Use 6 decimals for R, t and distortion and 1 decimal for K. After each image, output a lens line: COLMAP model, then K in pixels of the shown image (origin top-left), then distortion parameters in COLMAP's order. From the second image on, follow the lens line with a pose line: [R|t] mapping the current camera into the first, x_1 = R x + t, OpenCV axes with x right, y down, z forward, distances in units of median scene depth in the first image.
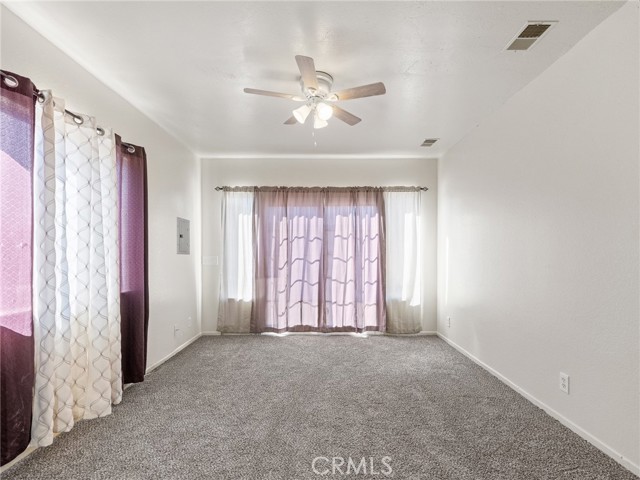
lens RADIAL K [[320.2, 0, 316.0], [0, 320.2, 258.0], [0, 0, 1]] dist [0.000675, 0.002639]
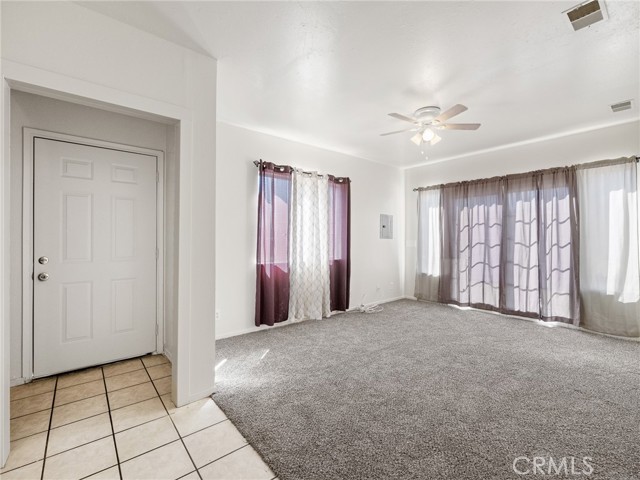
lens RADIAL K [[301.1, 0, 327.0], [0, 301.1, 237.9], [0, 0, 1]] dist [0.001880, 0.000337]
pose [[0.639593, -0.000263, -0.768714, 0.422880], [-0.012326, 0.999868, -0.010598, 0.001822], [0.768615, 0.016253, 0.639505, -0.084754]]
